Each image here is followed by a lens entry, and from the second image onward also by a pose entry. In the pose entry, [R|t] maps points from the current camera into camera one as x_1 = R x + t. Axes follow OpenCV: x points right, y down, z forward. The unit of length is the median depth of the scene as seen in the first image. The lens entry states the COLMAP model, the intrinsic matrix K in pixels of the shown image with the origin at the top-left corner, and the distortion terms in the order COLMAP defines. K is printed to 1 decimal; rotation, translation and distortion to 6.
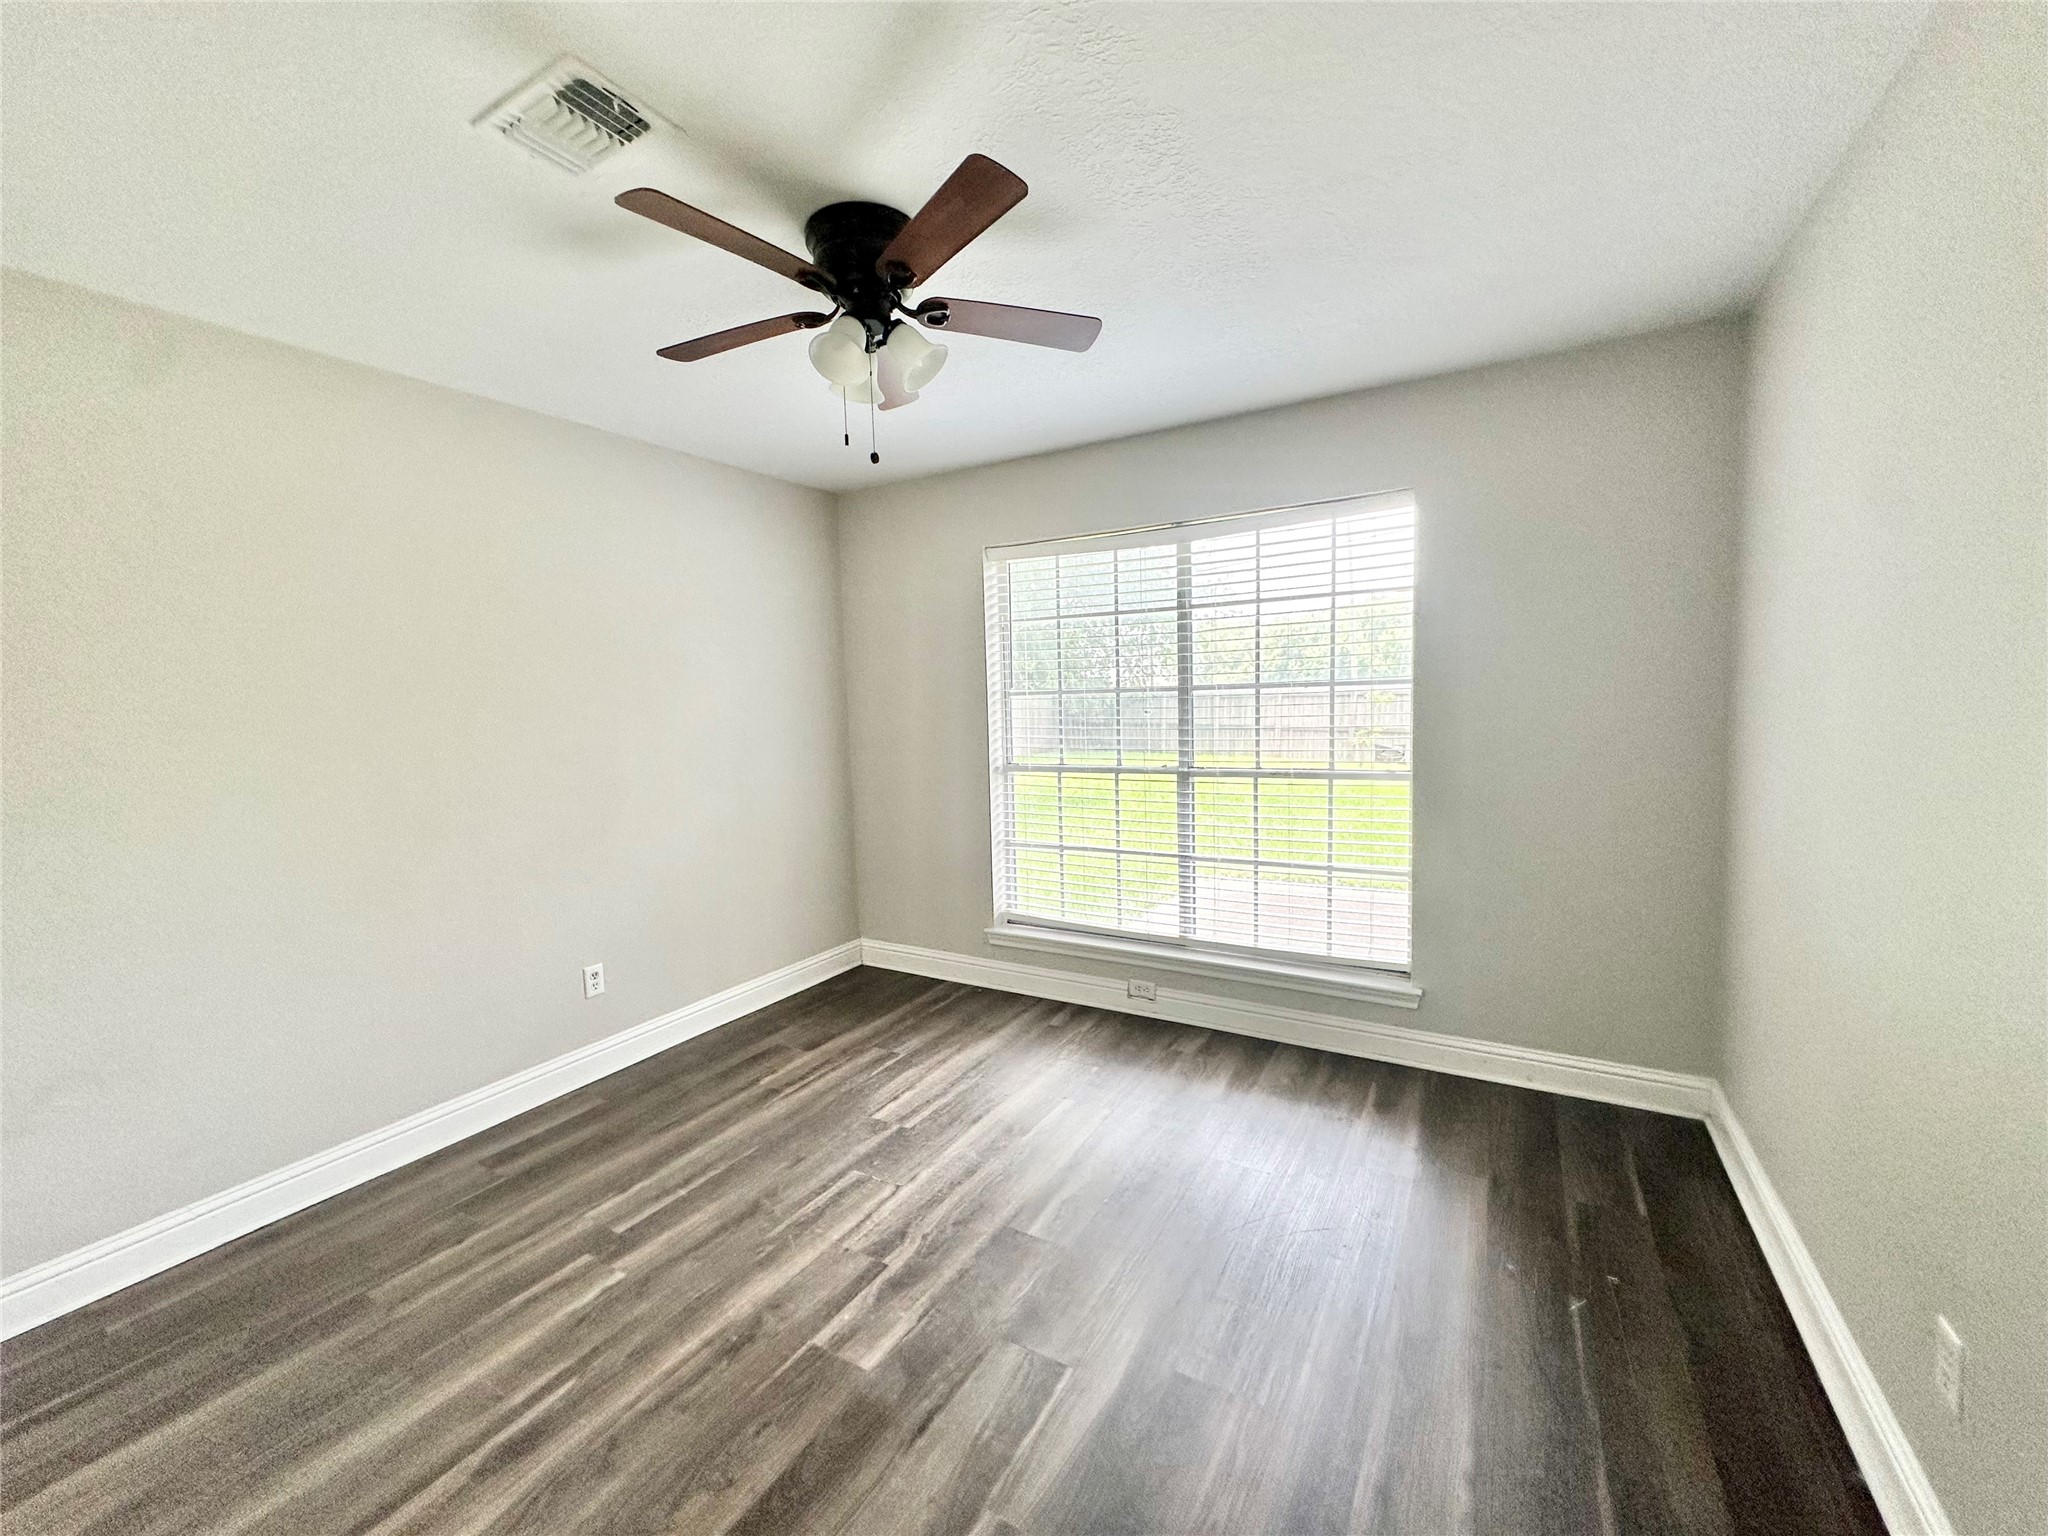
lens RADIAL K [[819.0, 0, 1024.0], [0, 819.0, 768.0], [0, 0, 1]] dist [-0.001156, 0.000779]
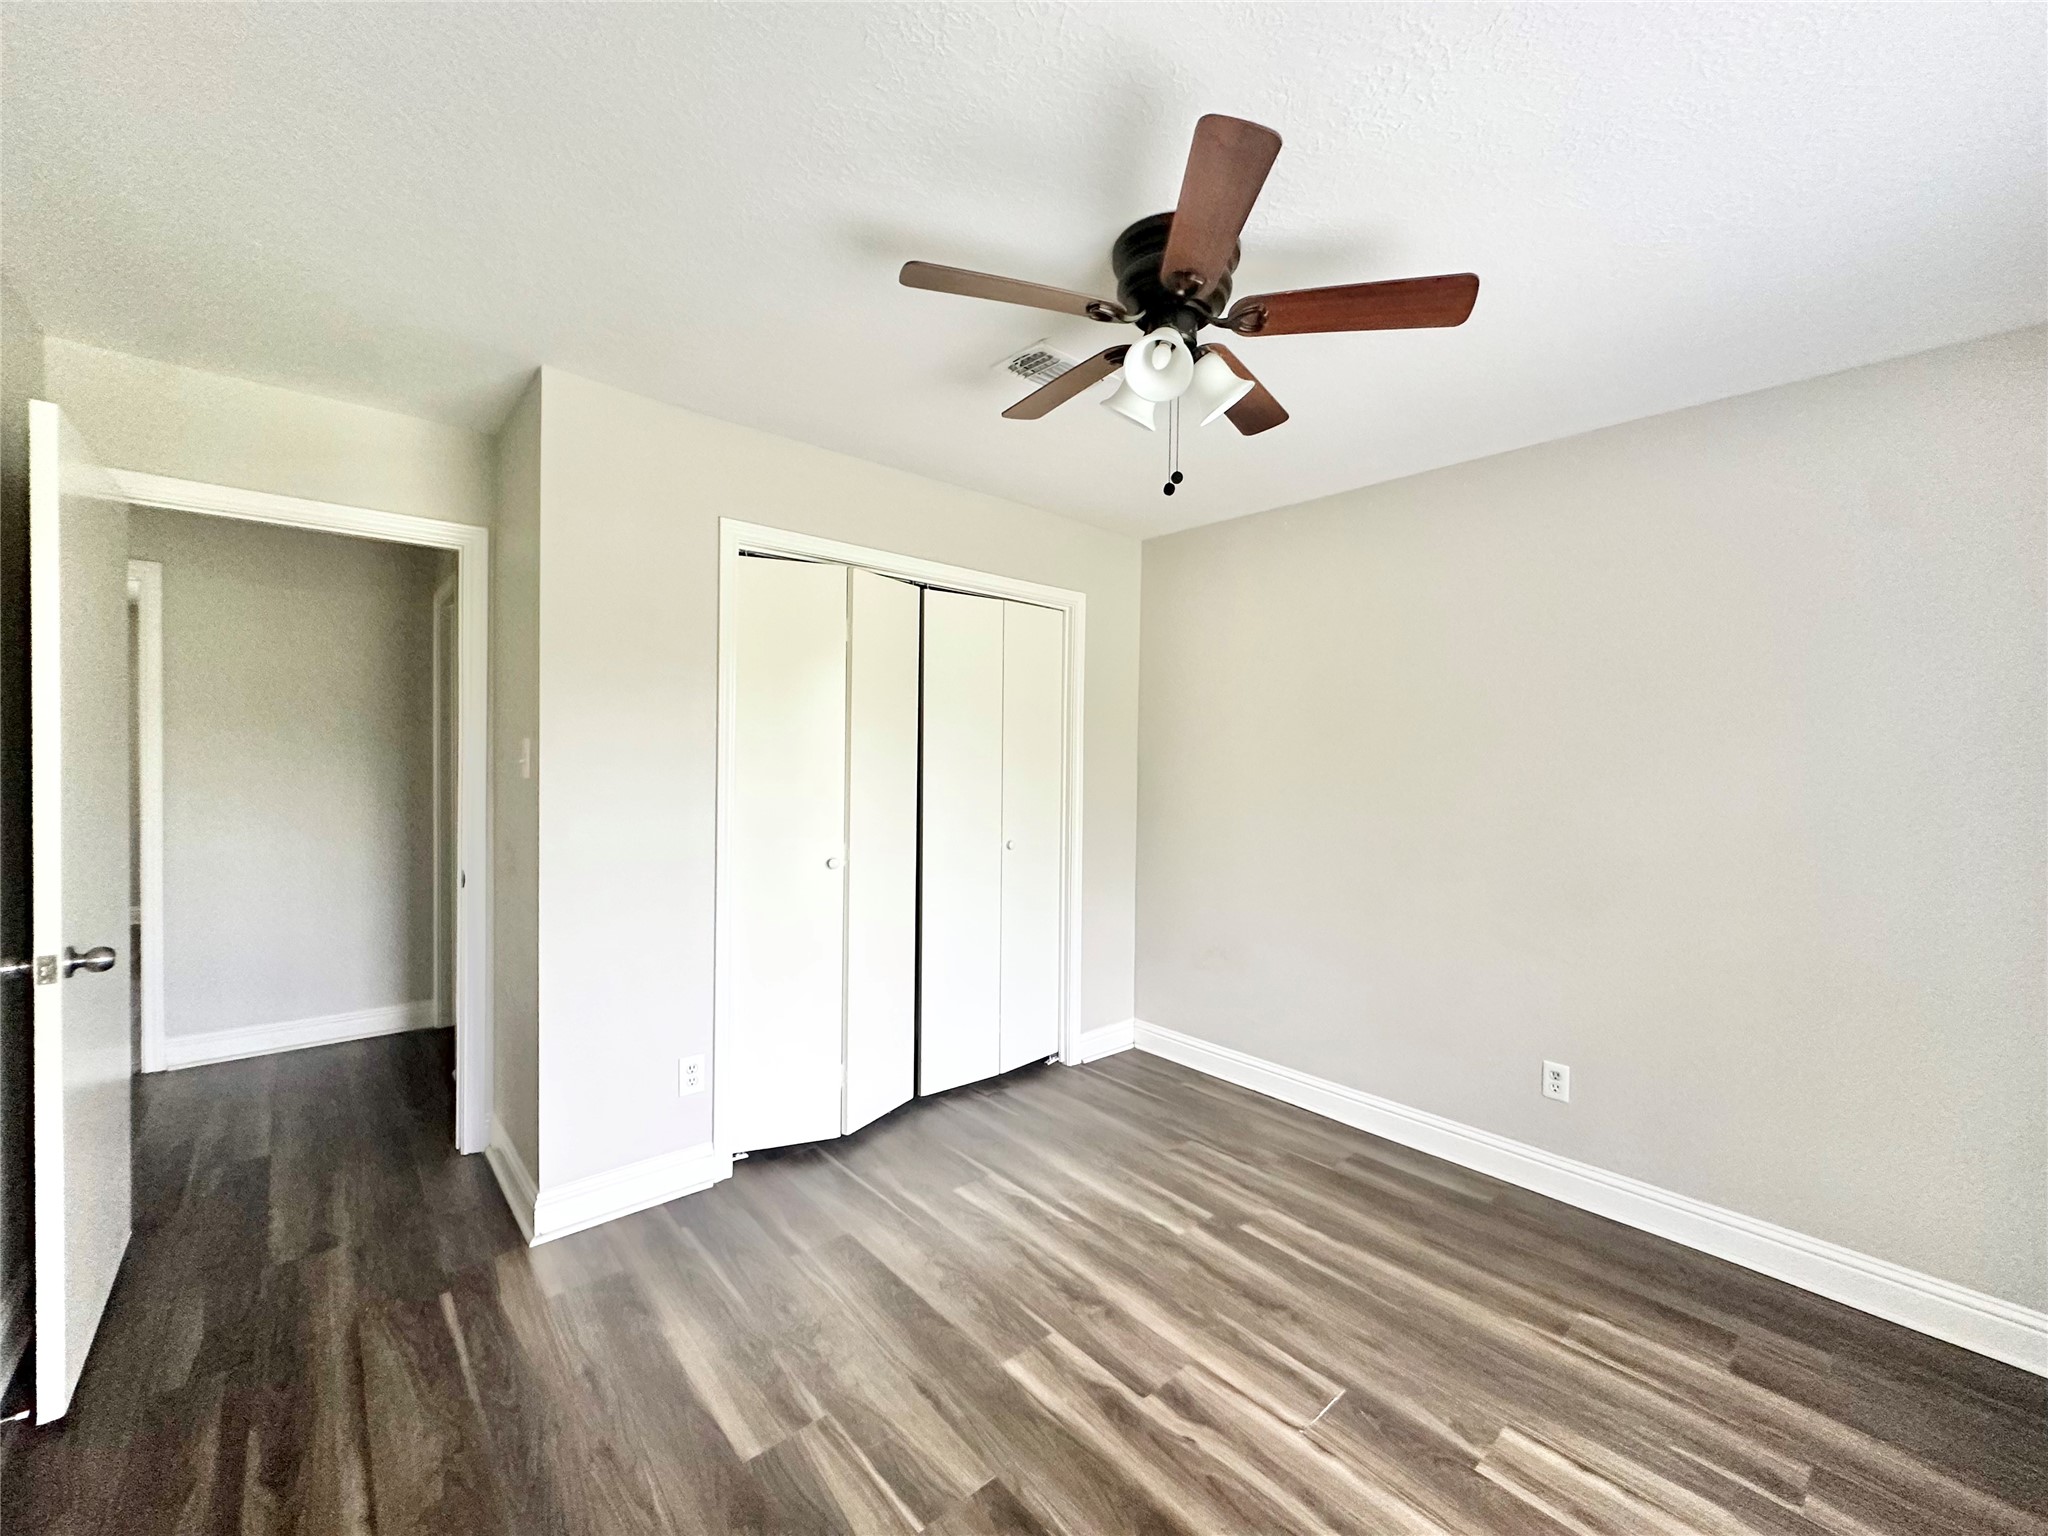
lens RADIAL K [[819.0, 0, 1024.0], [0, 819.0, 768.0], [0, 0, 1]] dist [-0.001156, 0.000779]
pose [[-0.307140, 0.043156, -0.950685, 0.597072], [-0.089921, 0.993186, 0.074136, -0.105768], [0.947407, 0.108256, -0.301166, 0.934319]]
